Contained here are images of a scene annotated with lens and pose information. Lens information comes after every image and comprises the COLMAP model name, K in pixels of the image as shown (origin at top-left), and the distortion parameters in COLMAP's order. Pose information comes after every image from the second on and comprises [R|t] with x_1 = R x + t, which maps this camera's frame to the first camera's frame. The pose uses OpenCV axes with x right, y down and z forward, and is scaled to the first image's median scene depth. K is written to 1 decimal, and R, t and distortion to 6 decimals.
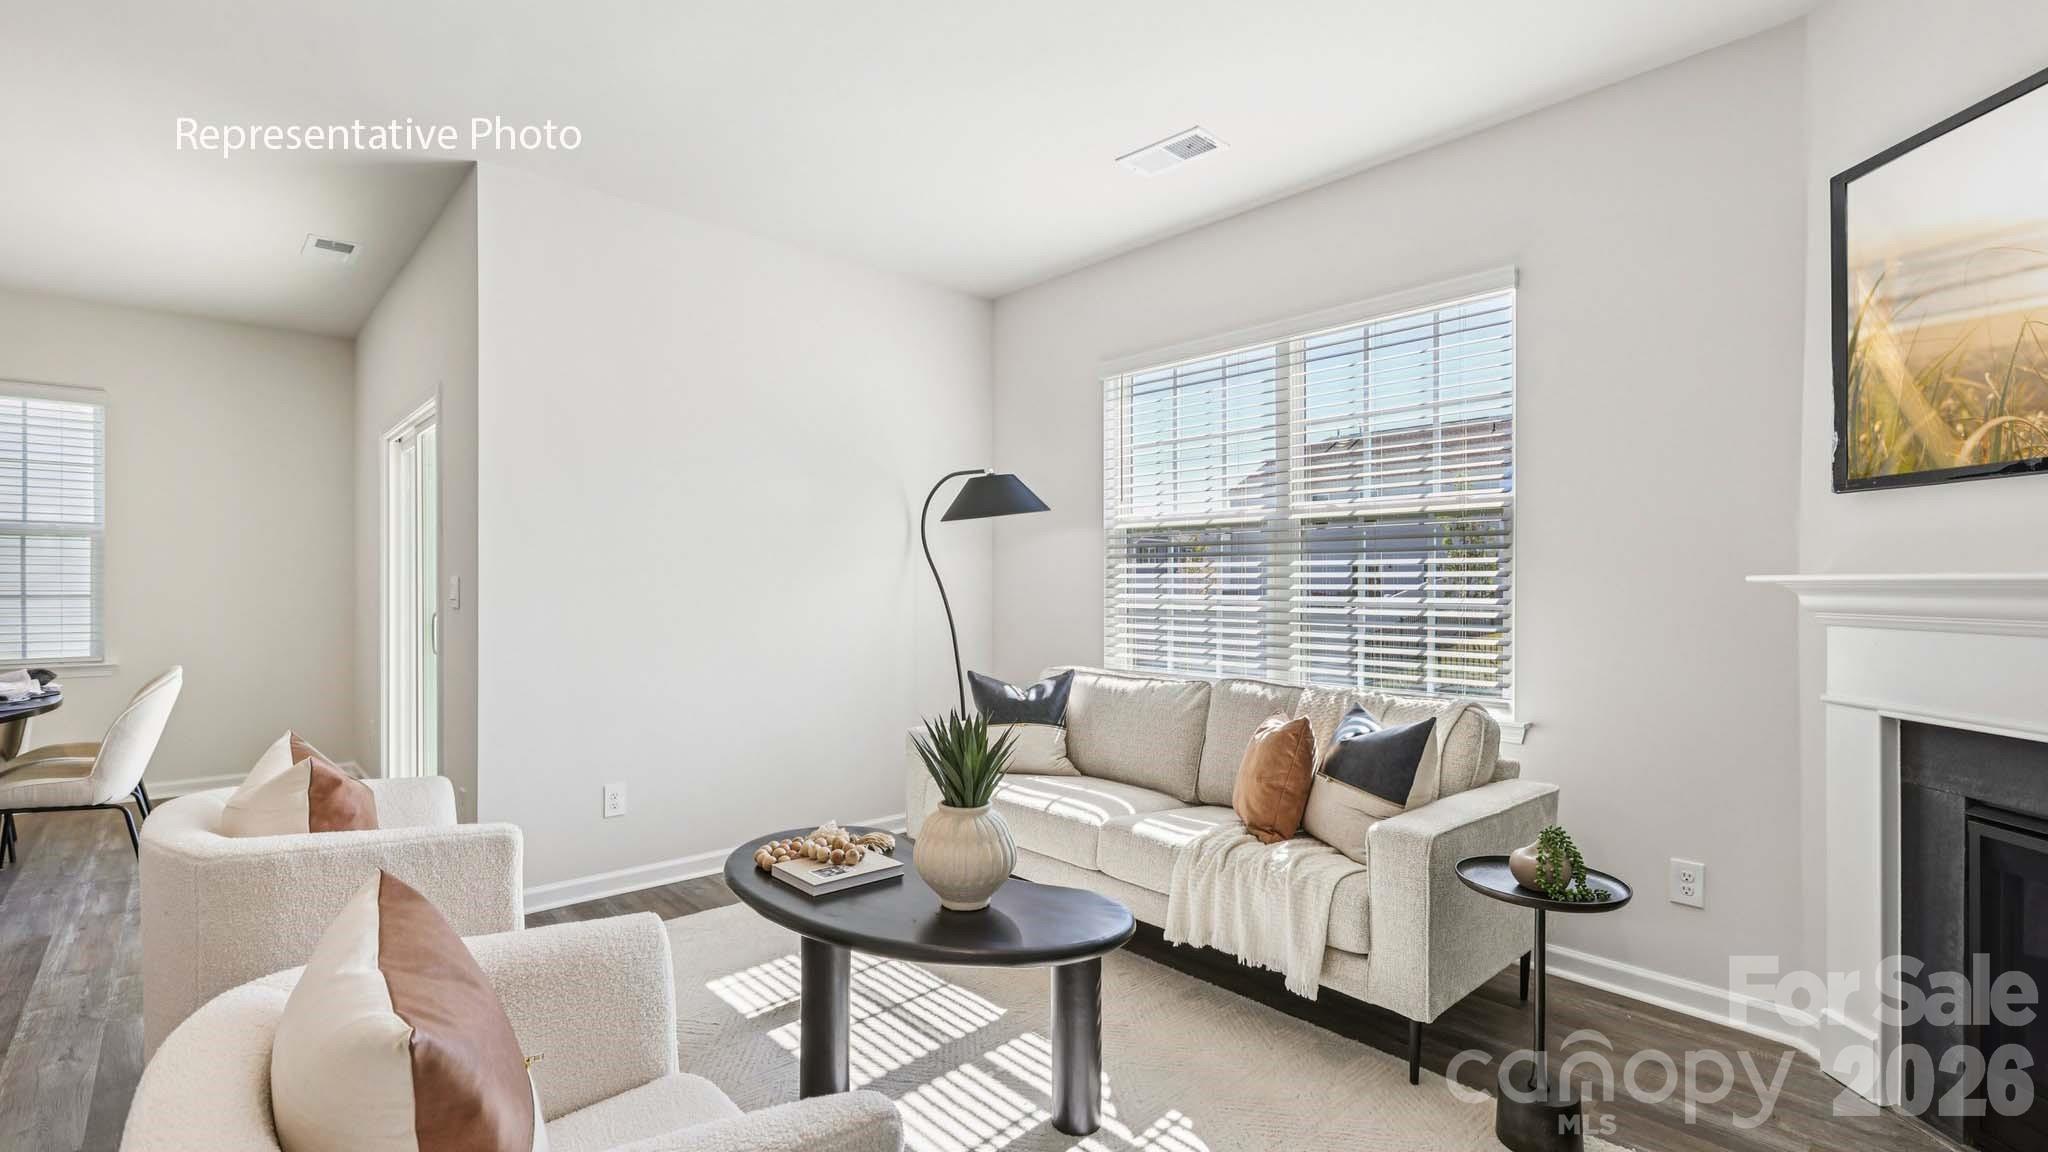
lens RADIAL K [[923.5, 0, 1017.9], [0, 923.5, 582.9], [0, 0, 1]] dist [0.002298, 0.001320]
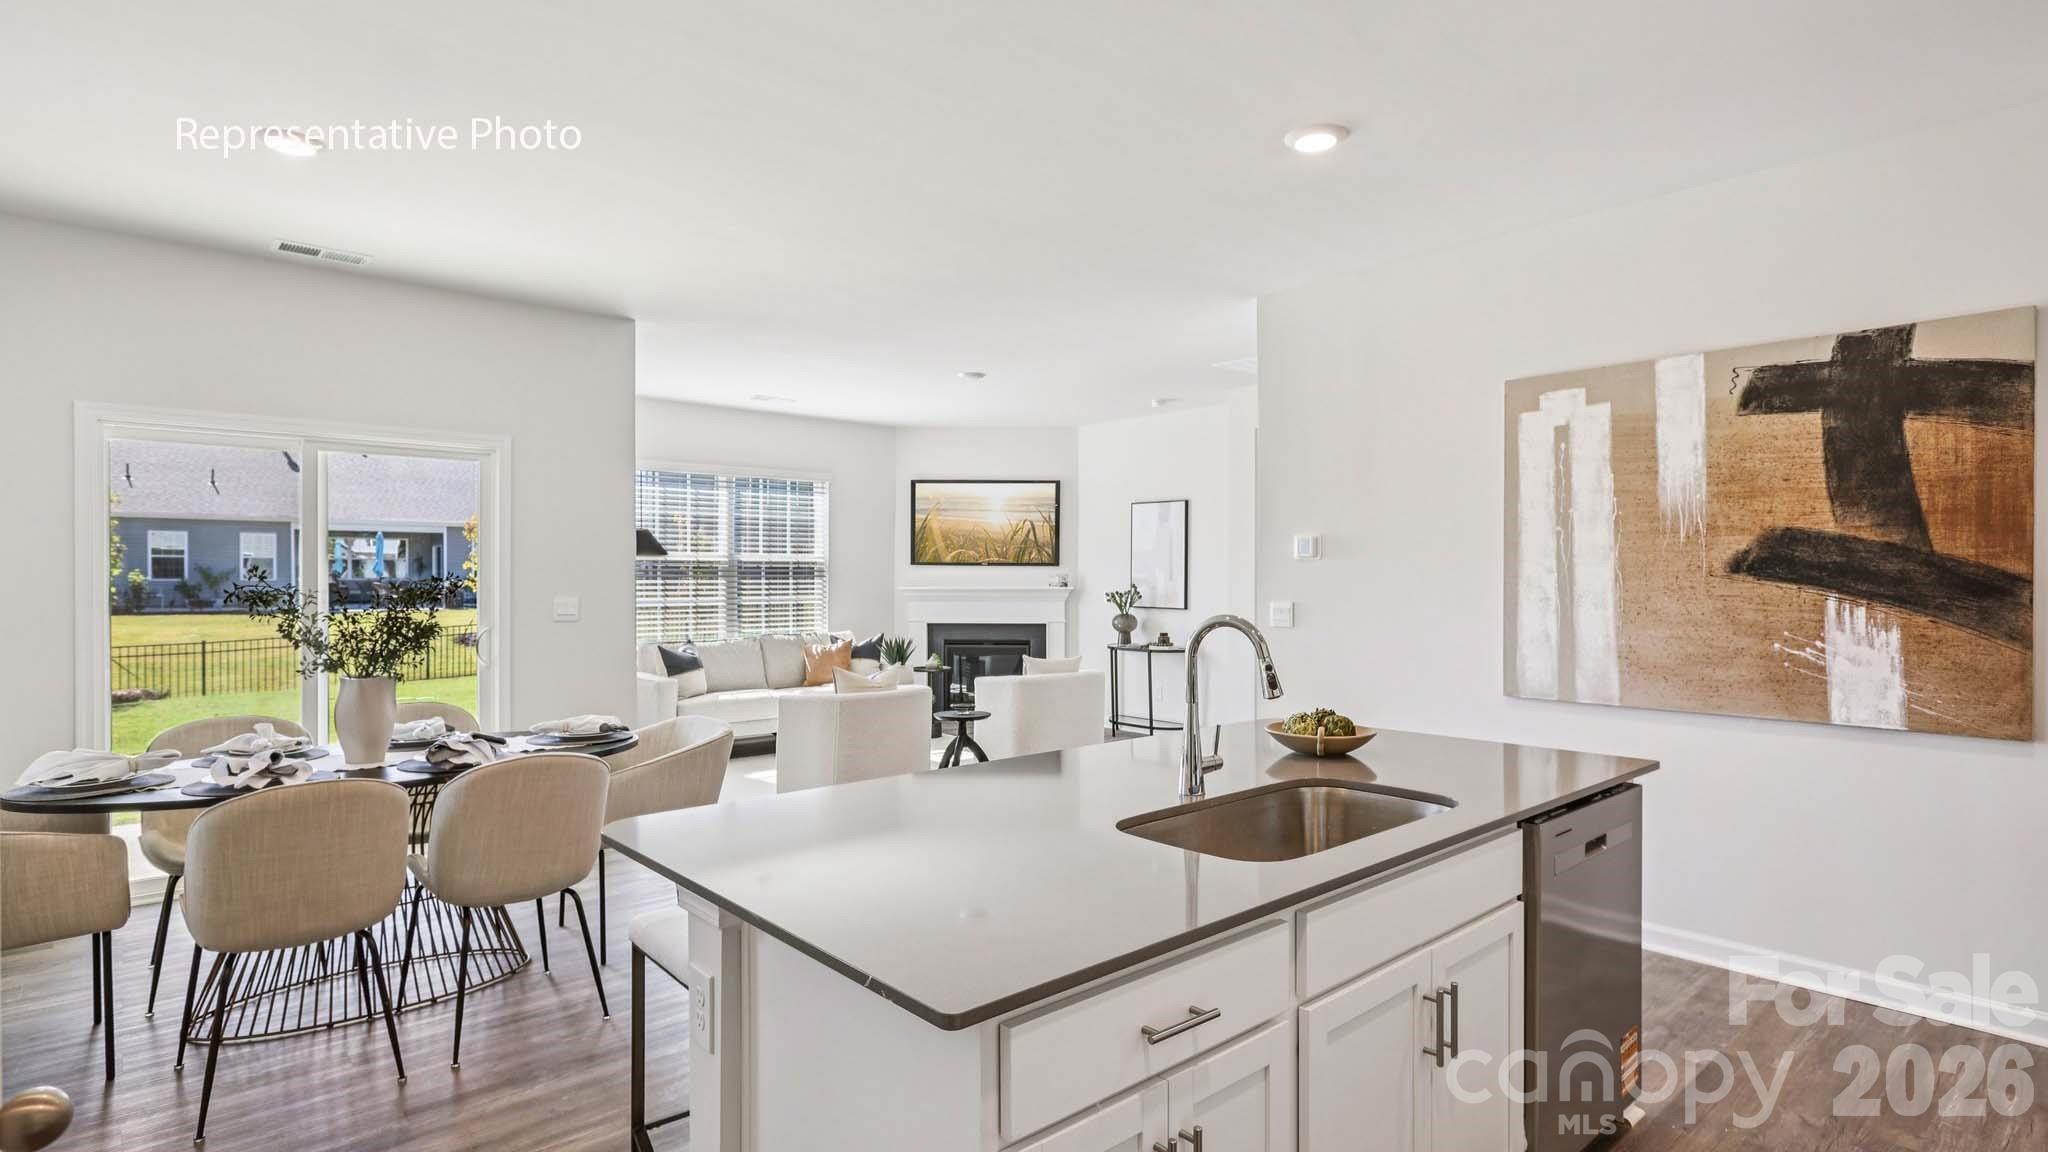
lens RADIAL K [[1029.4, 0, 1023.0], [0, 1029.4, 582.4], [0, 0, 1]] dist [0.003023, 0.001887]
pose [[0.014043, -0.007088, 0.999876, -2.396922], [-0.001059, 0.999974, 0.007103, -0.042867], [-0.999901, -0.001159, 0.014035, 0.367233]]
